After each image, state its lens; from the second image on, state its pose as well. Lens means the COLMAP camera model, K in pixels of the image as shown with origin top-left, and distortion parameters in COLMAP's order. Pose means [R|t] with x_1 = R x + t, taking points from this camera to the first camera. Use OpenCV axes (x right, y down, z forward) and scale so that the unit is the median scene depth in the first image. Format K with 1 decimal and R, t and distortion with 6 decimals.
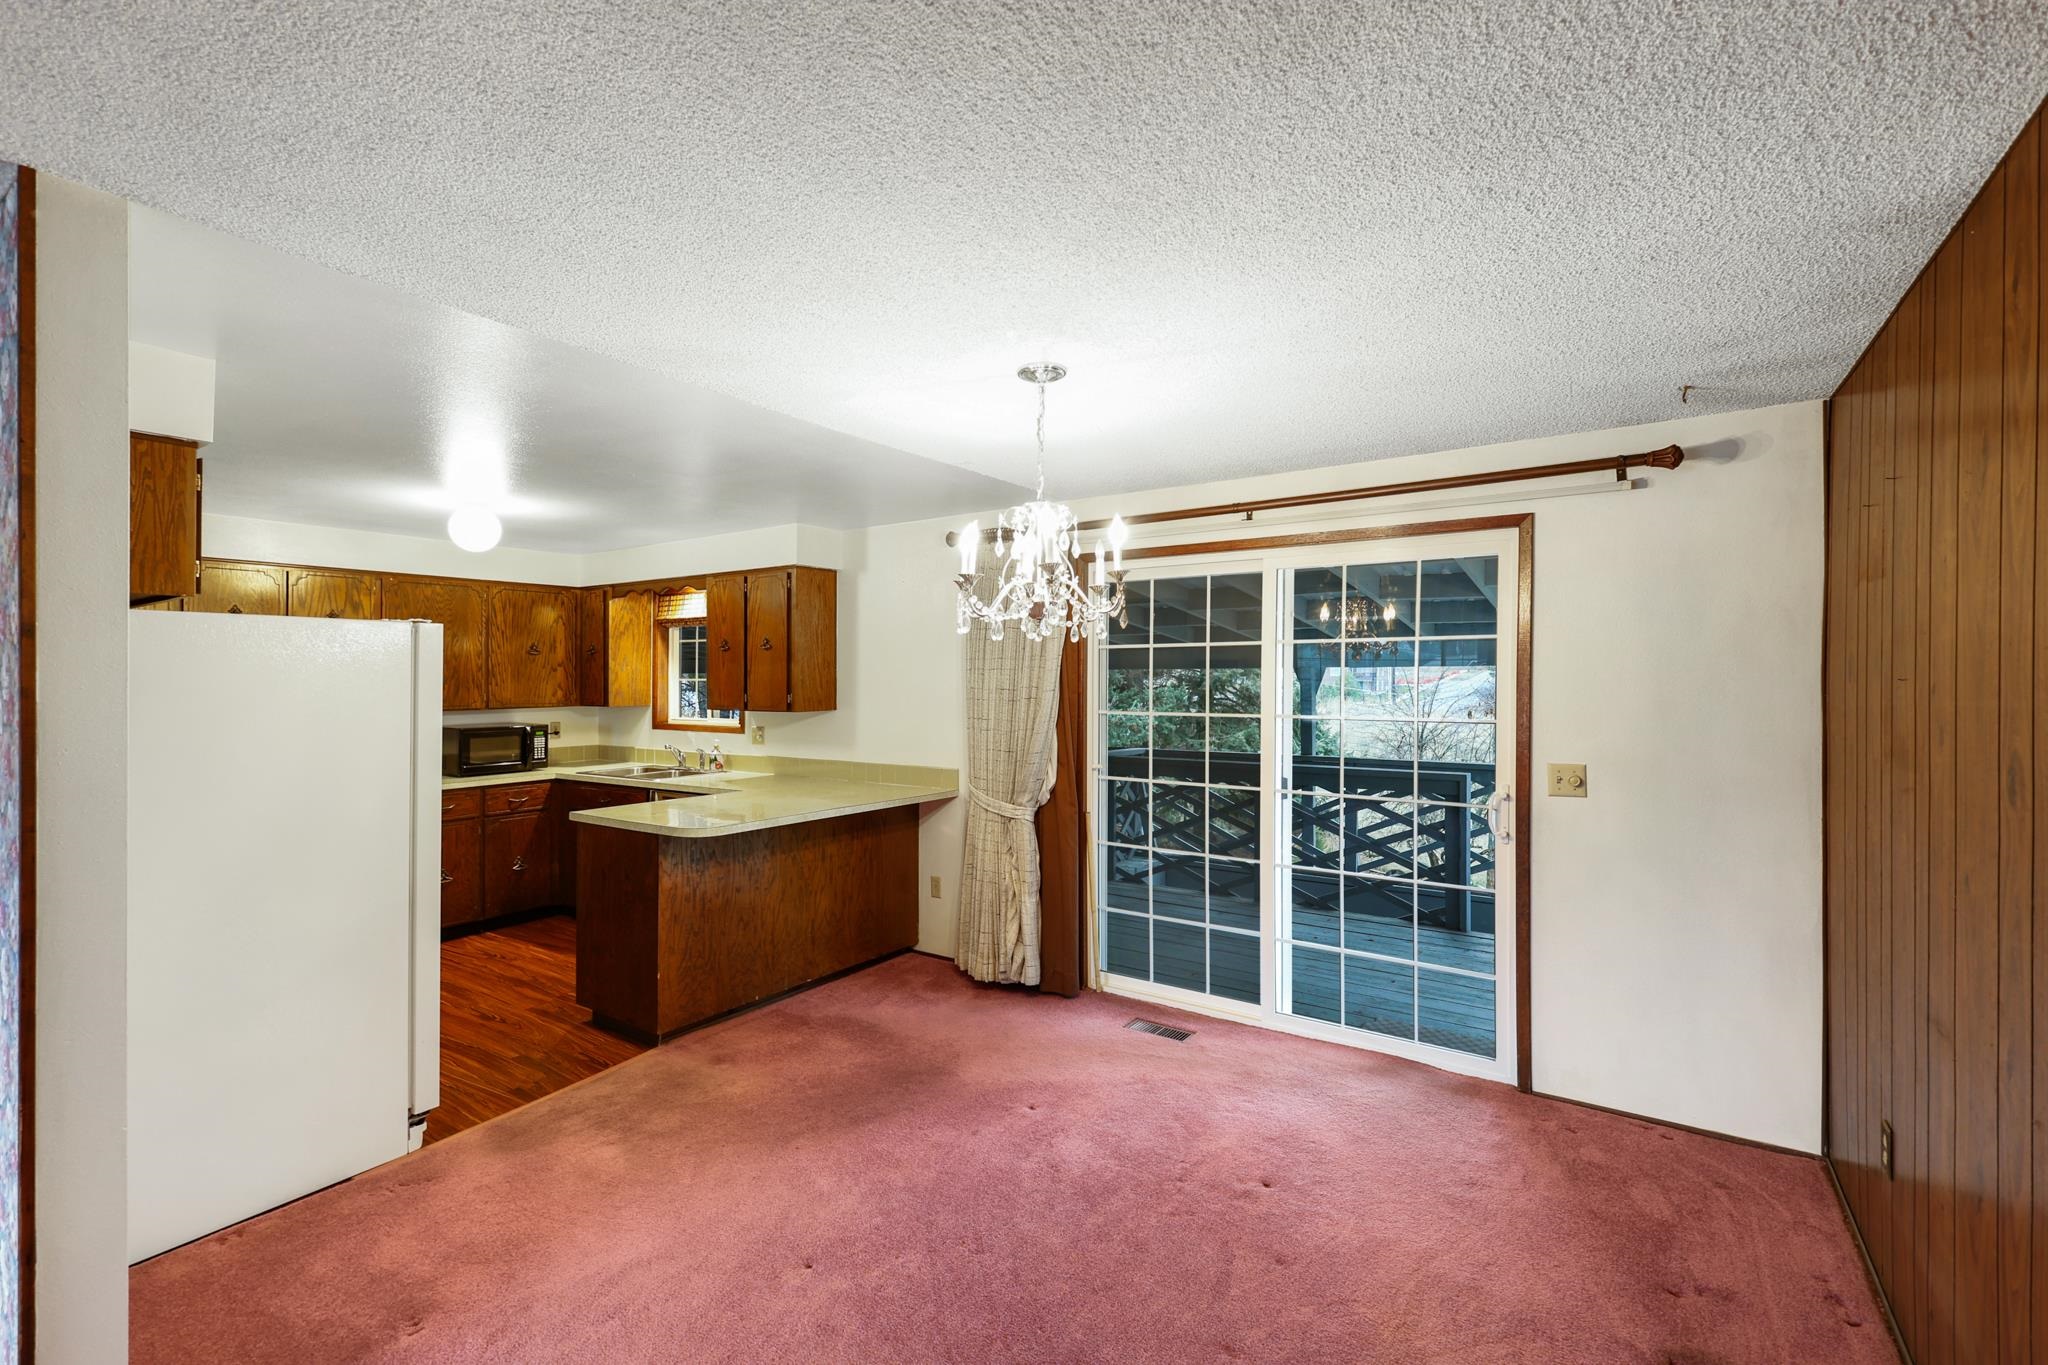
lens RADIAL K [[893.3, 0, 1018.6], [0, 893.3, 680.8], [0, 0, 1]] dist [-0.002429, -0.000109]
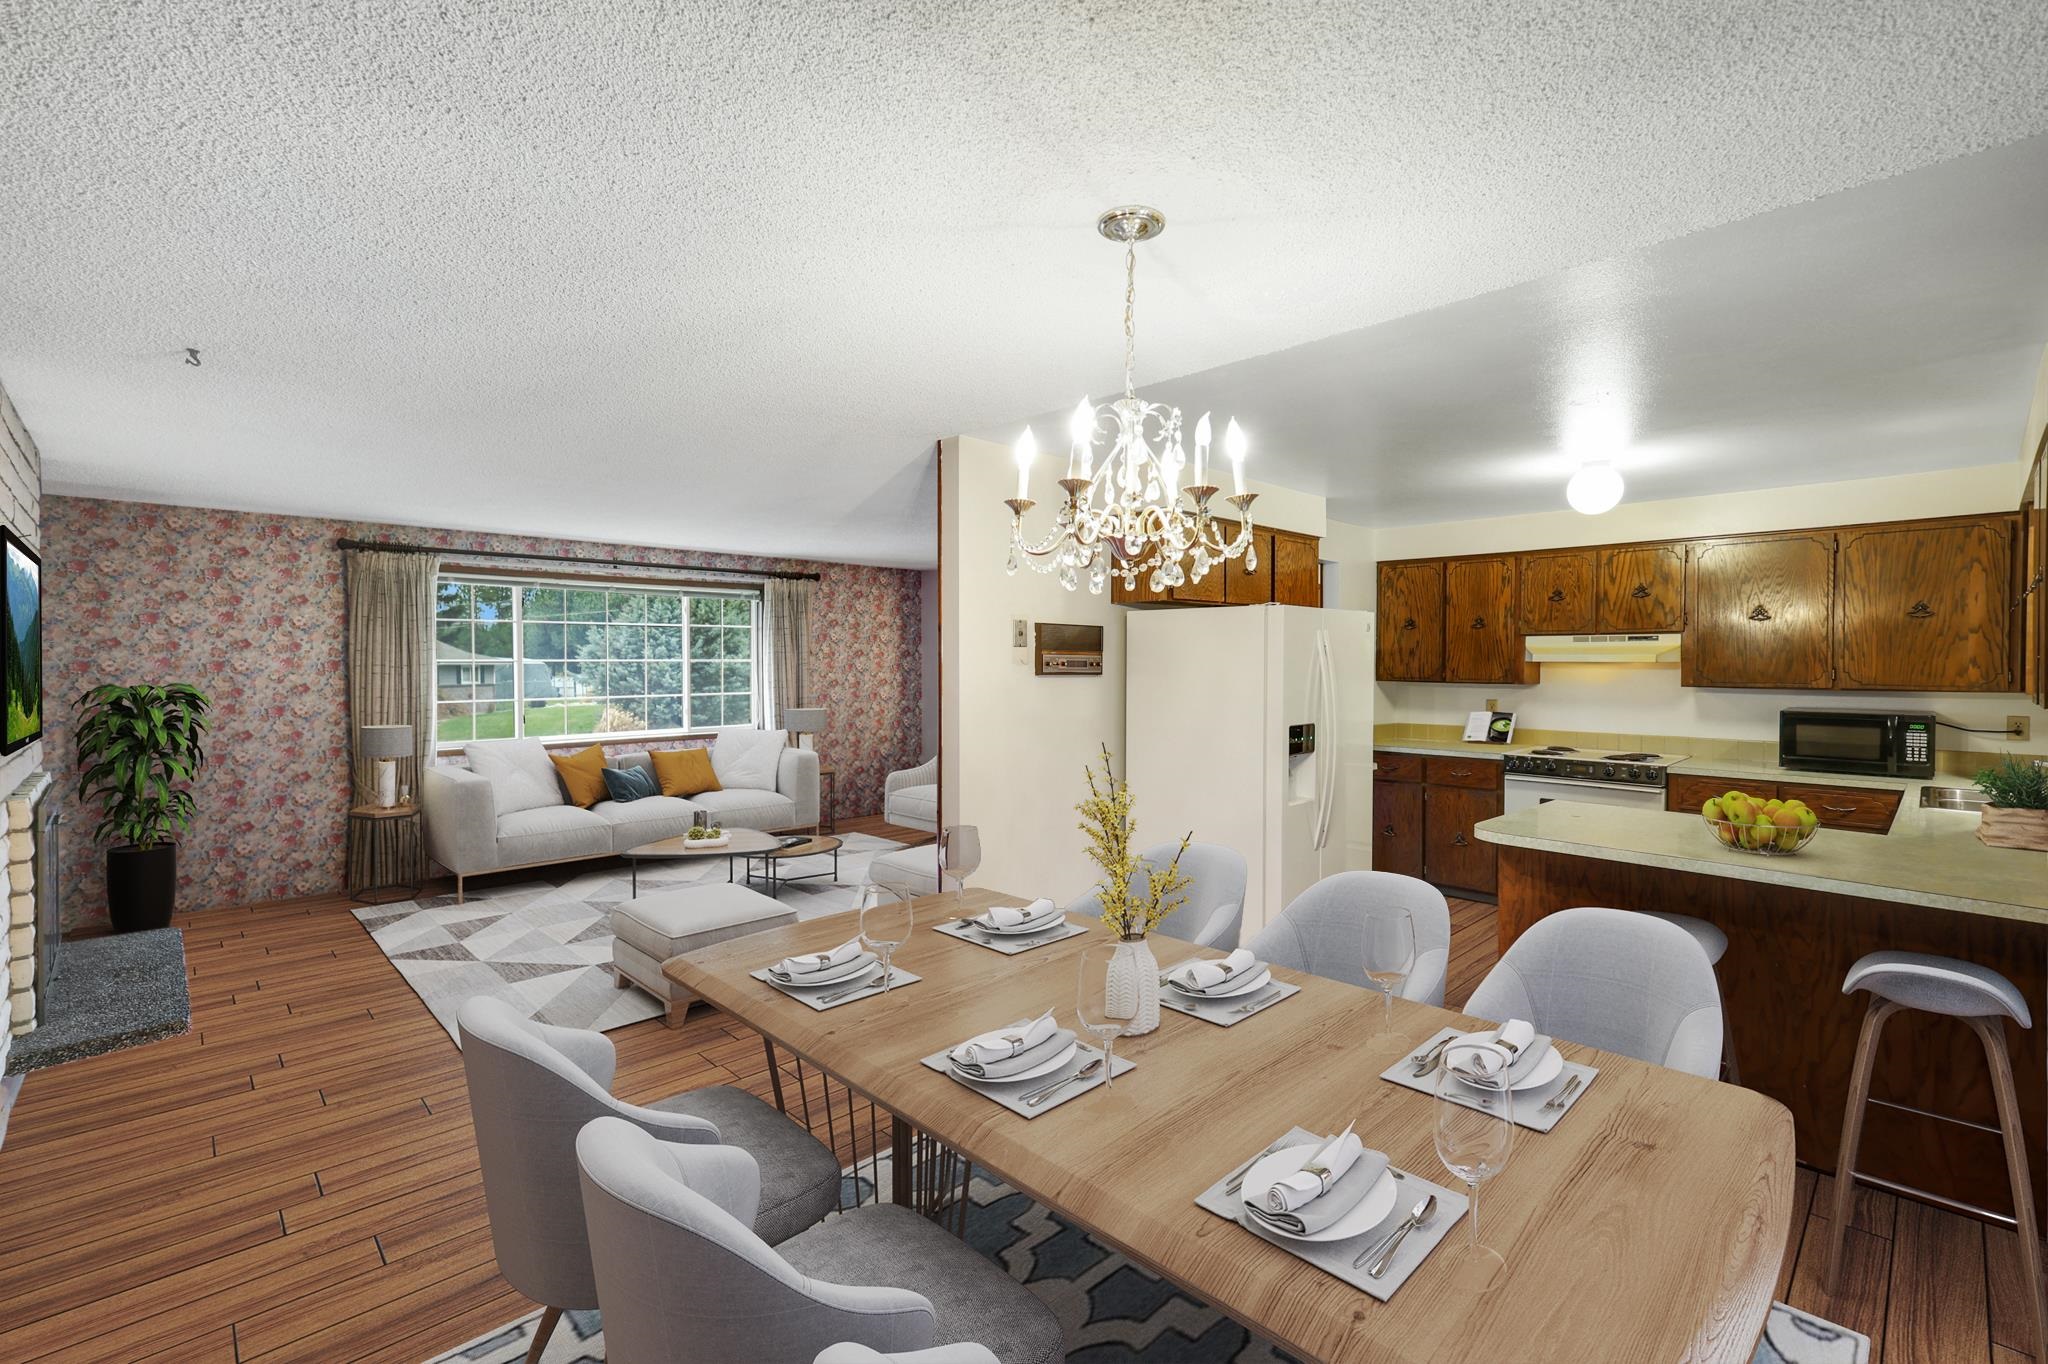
lens RADIAL K [[893.3, 0, 1024.0], [0, 893.3, 668.6], [0, 0, 1]] dist [-0.002429, -0.000109]
pose [[-0.189857, 0.027477, -0.981427, 0.323001], [-0.004918, 0.999569, 0.028937, -0.005398], [0.981799, 0.010321, -0.189640, 0.438034]]
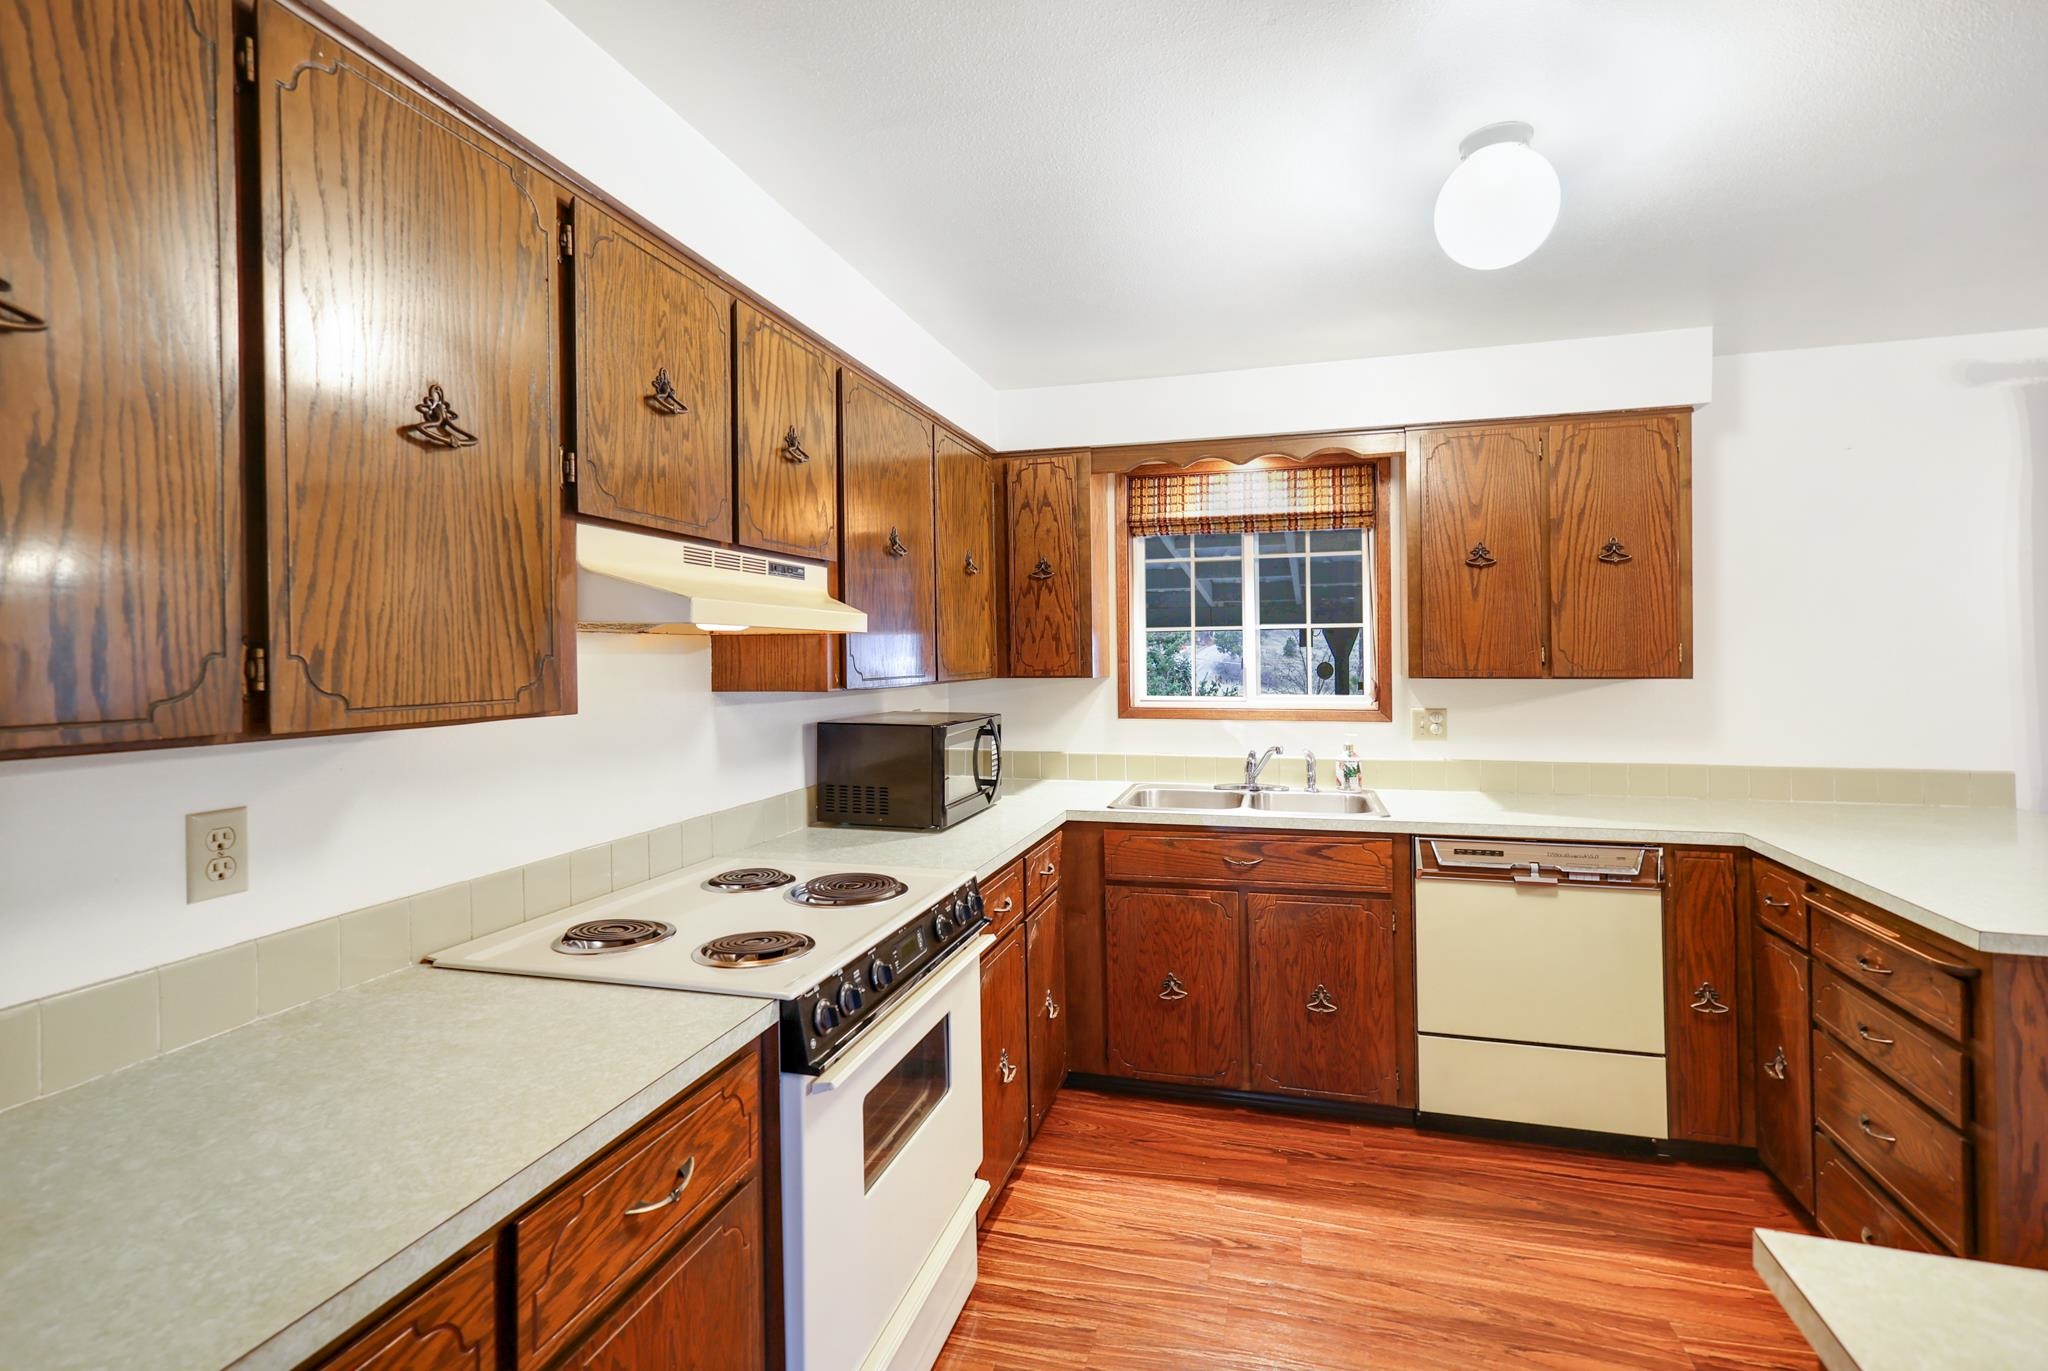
lens RADIAL K [[893.3, 0, 1036.2], [0, 893.3, 673.3], [0, 0, 1]] dist [-0.002429, -0.000109]
pose [[0.946684, -0.000880, 0.322162, -0.675086], [-0.000425, 0.999992, 0.003980, 0.025380], [-0.322163, -0.003905, 0.946676, 0.516350]]
